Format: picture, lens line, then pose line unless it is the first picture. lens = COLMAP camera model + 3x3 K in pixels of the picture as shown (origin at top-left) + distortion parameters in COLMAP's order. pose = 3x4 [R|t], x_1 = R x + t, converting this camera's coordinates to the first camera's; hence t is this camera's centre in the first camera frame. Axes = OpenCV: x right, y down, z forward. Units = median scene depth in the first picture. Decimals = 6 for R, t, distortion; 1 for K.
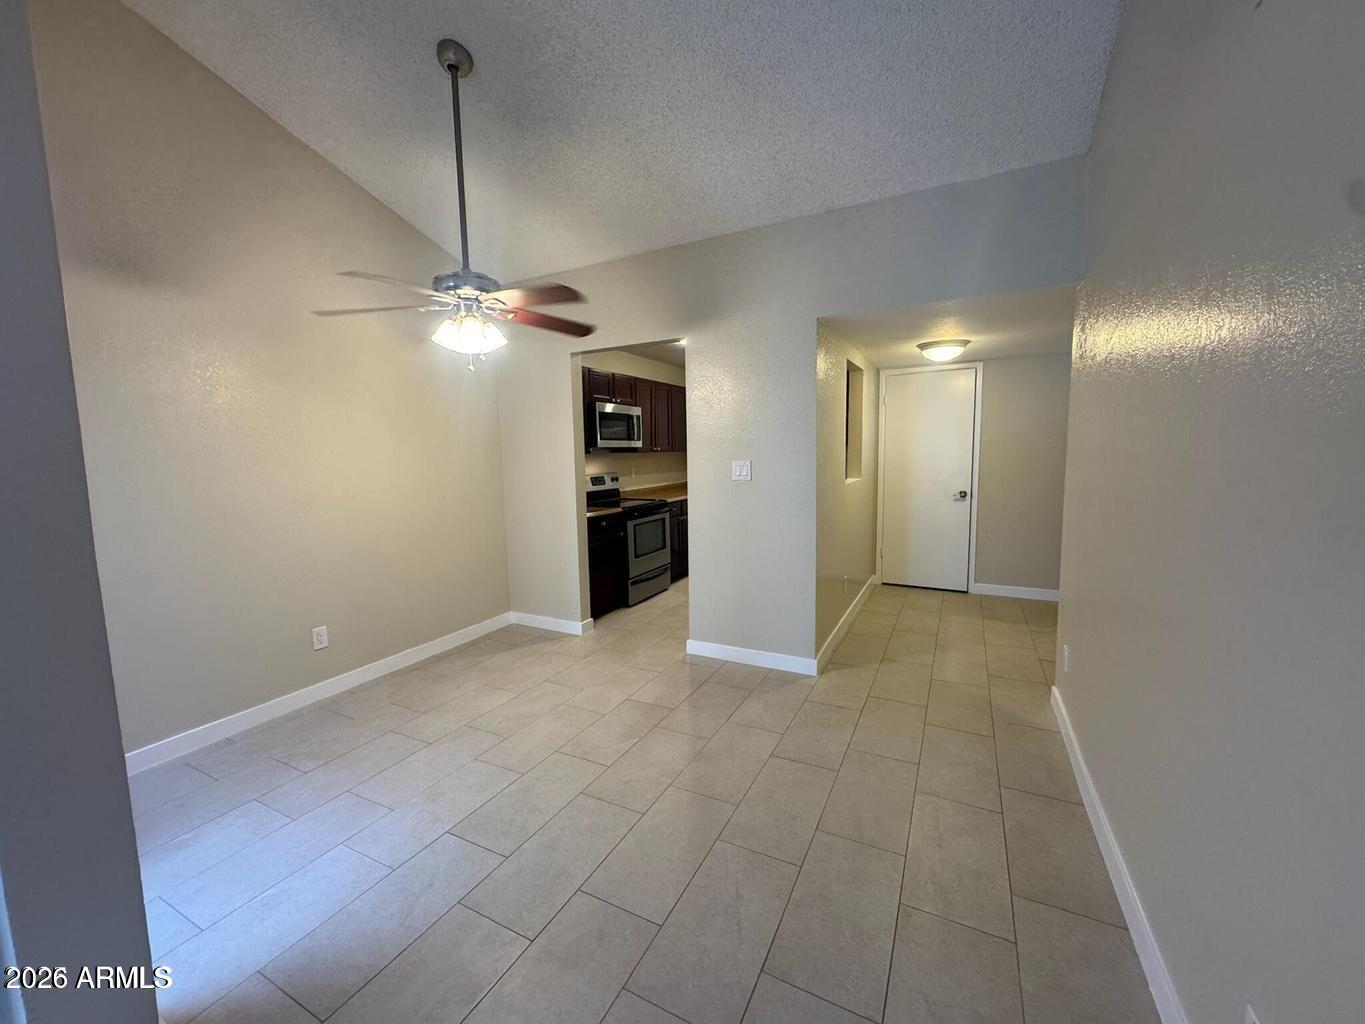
lens RADIAL K [[545.9, 0, 682.6], [0, 545.9, 512.3], [0, 0, 1]] dist [0.001139, 0.000029]
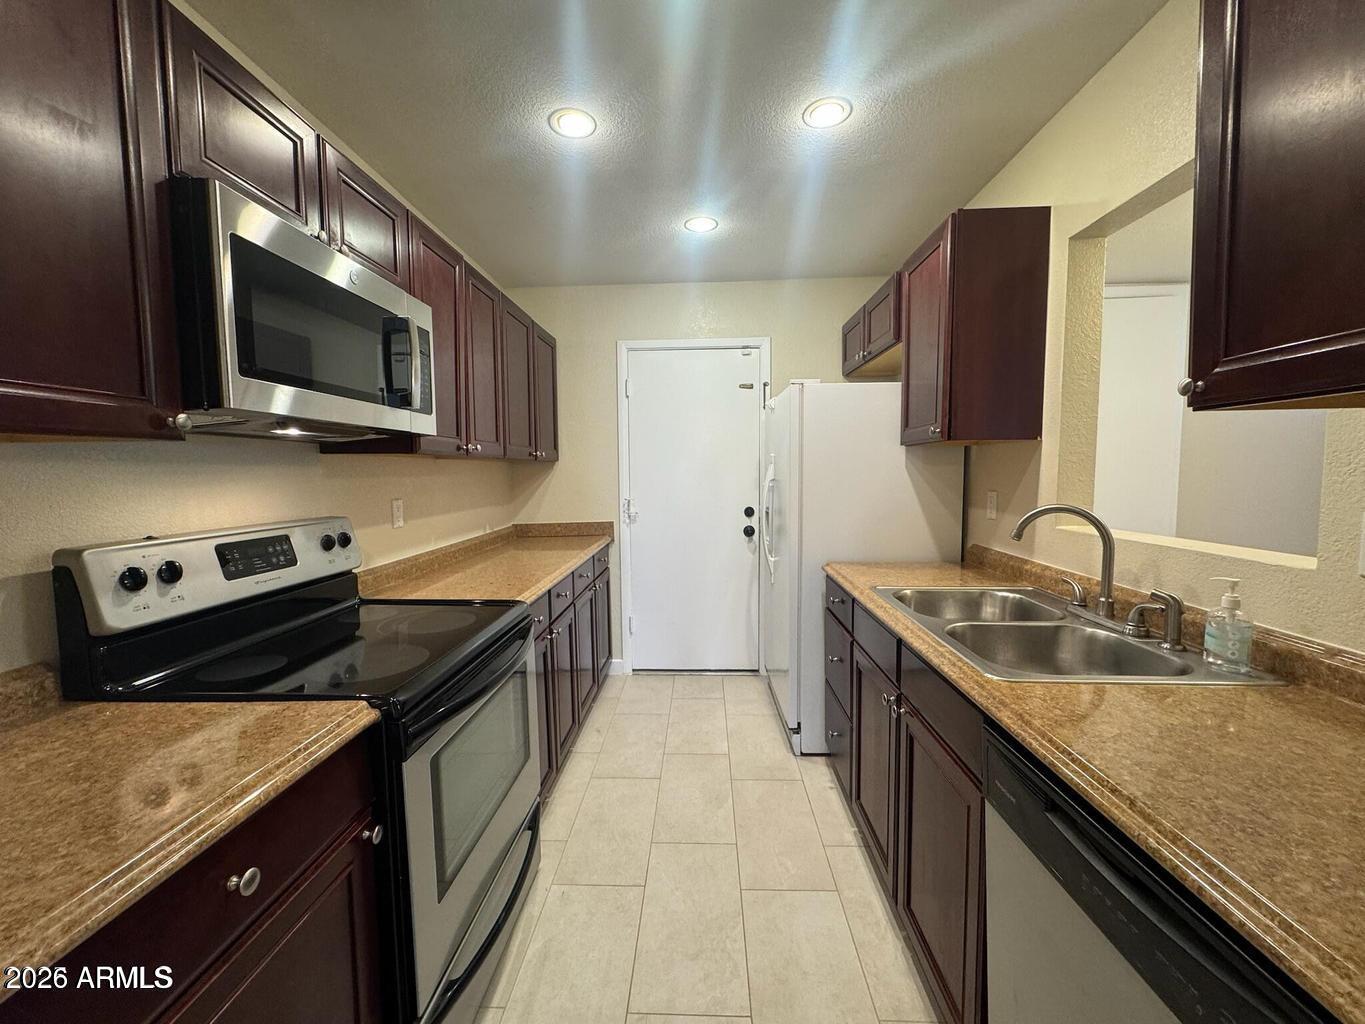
lens RADIAL K [[545.9, 0, 685.4], [0, 545.9, 508.8], [0, 0, 1]] dist [0.001139, 0.000029]
pose [[0.902038, -0.015068, 0.431393, -0.083031], [0.034869, 0.998668, -0.038030, -0.060531], [-0.430245, 0.049347, 0.901362, 0.666018]]
